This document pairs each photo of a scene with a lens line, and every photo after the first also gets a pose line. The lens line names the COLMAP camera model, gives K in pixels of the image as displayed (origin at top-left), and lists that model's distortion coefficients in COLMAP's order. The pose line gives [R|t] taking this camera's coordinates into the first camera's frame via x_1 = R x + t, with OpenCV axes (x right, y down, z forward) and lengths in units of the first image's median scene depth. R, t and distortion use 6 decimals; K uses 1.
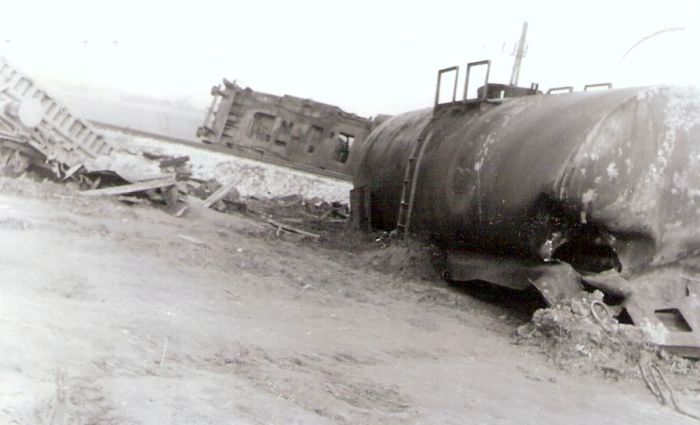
lens RADIAL K [[1134.7, 0, 349.5], [0, 1134.7, 213.5], [0, 0, 1]] dist [-0.029867, 0.000000]
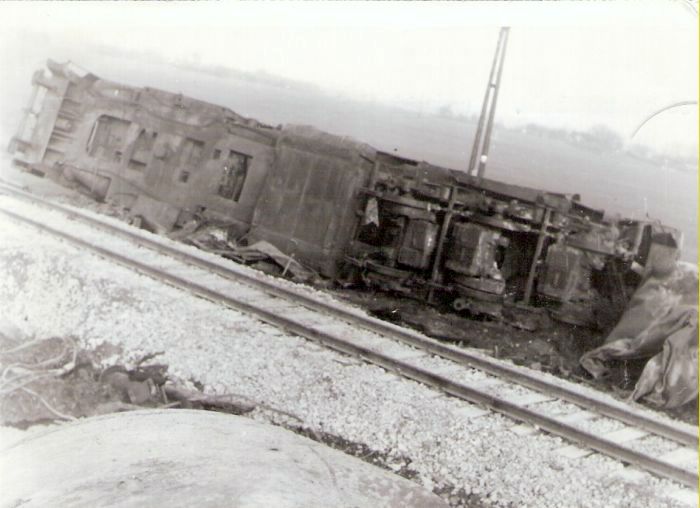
lens RADIAL K [[1253.3, 0, 350.2], [0, 1253.3, 253.6], [0, 0, 1]] dist [0.047034, 0.000000]
pose [[0.999620, -0.003733, 0.027297, 0.037325], [0.002215, 0.998459, 0.055443, -0.051699], [-0.027462, -0.055361, 0.998089, 0.304564]]
